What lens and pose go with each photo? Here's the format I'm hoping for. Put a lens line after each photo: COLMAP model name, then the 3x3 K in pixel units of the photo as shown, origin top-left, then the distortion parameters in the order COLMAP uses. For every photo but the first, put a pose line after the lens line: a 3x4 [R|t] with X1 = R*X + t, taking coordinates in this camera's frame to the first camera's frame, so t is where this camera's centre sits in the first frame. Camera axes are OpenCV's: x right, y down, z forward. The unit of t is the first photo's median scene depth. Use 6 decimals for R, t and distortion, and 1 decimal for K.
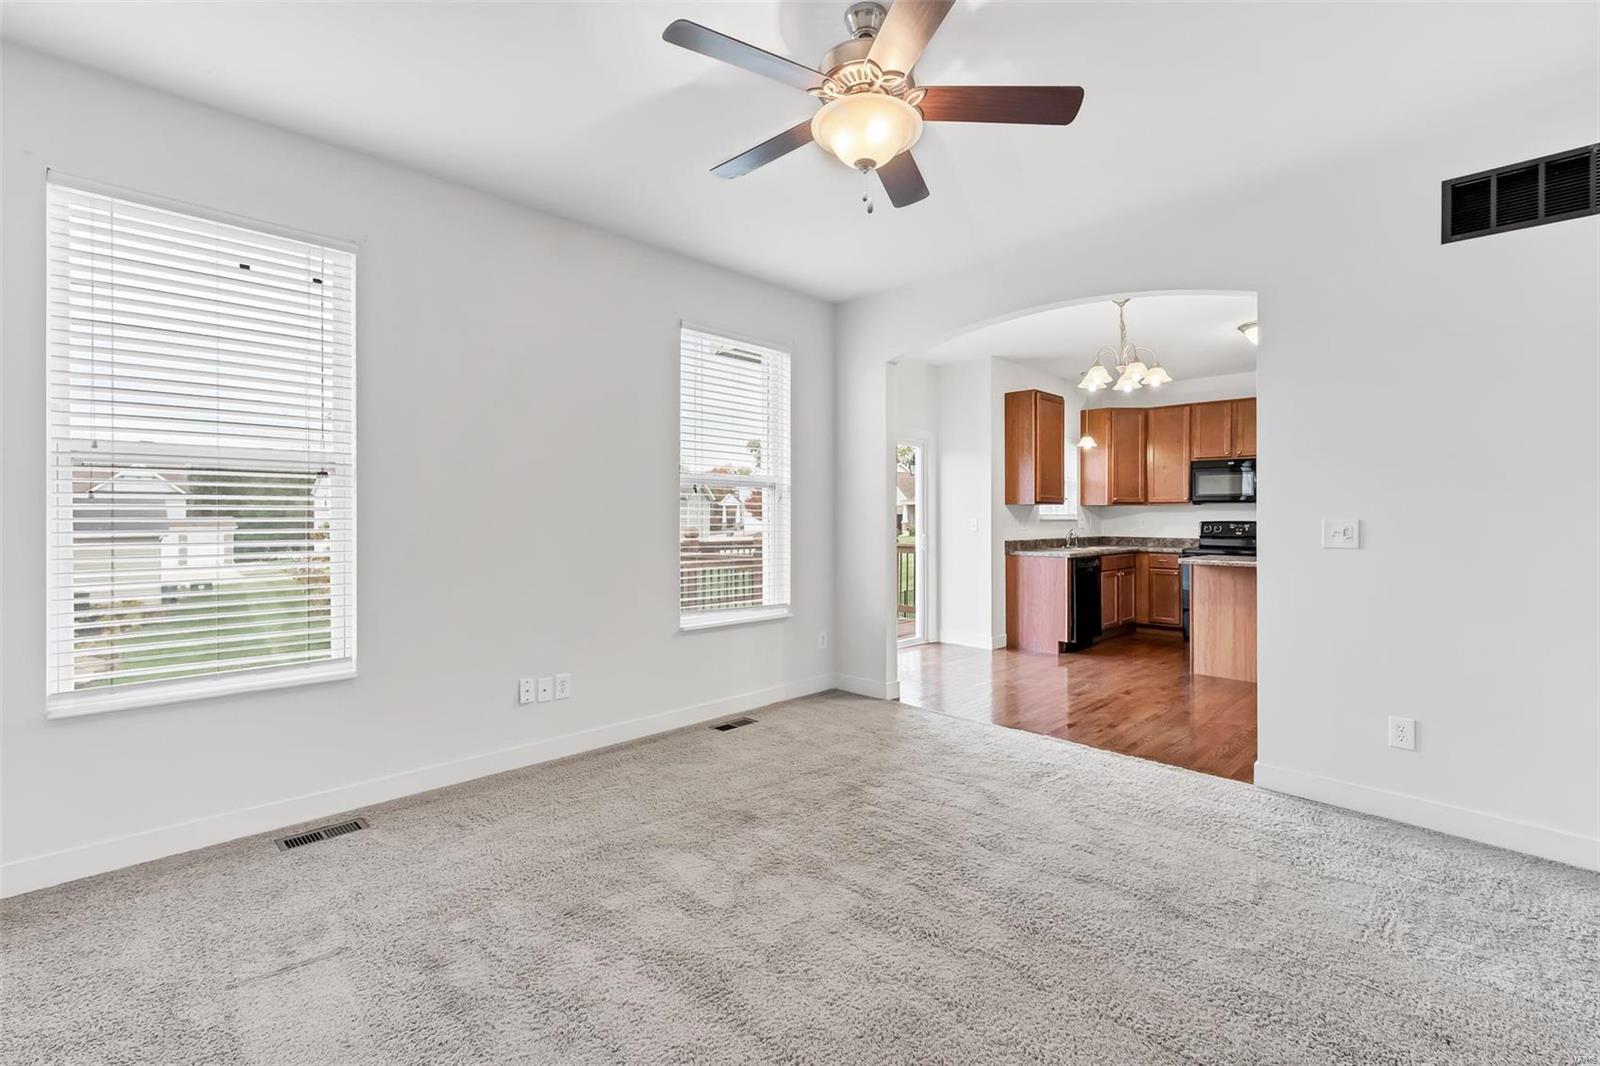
lens RADIAL K [[728.4, 0, 788.8], [0, 728.4, 521.0], [0, 0, 1]] dist [-0.005955, 0.000851]
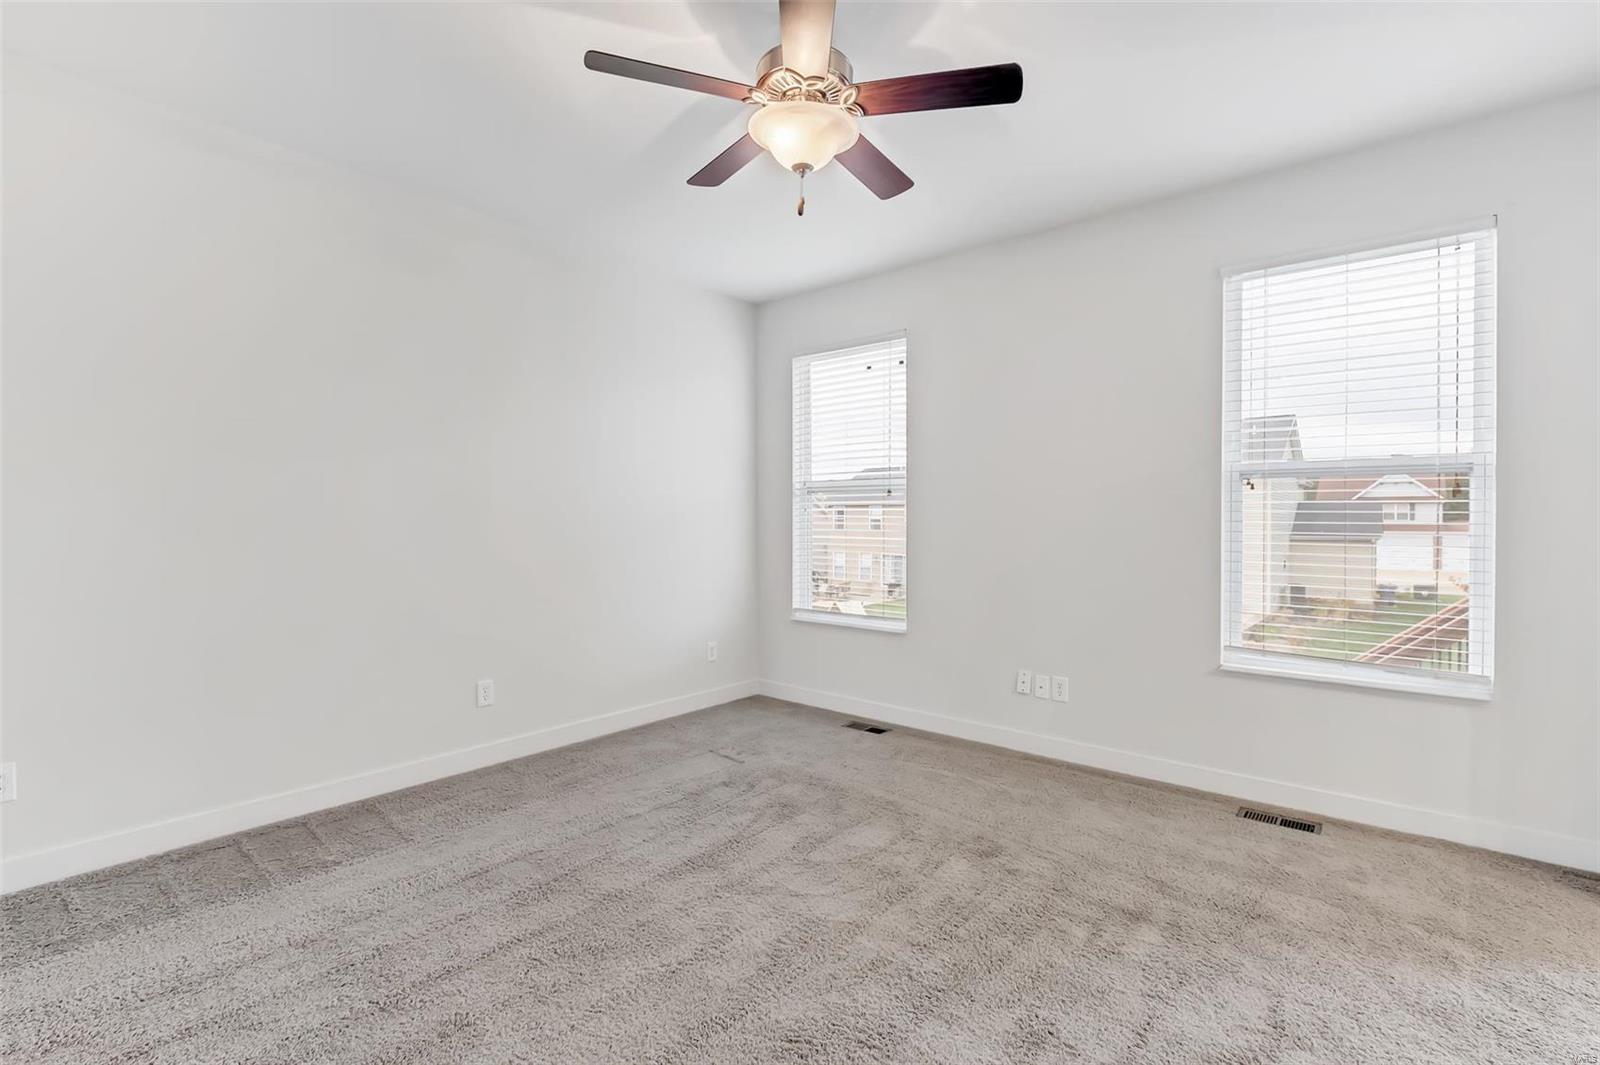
lens RADIAL K [[728.4, 0, 800.6], [0, 728.4, 526.9], [0, 0, 1]] dist [-0.005955, 0.000851]
pose [[0.098892, 0.022608, -0.994841, 0.673116], [-0.003990, 0.999743, 0.022323, -0.022839], [0.995090, 0.001762, 0.098957, 0.542028]]
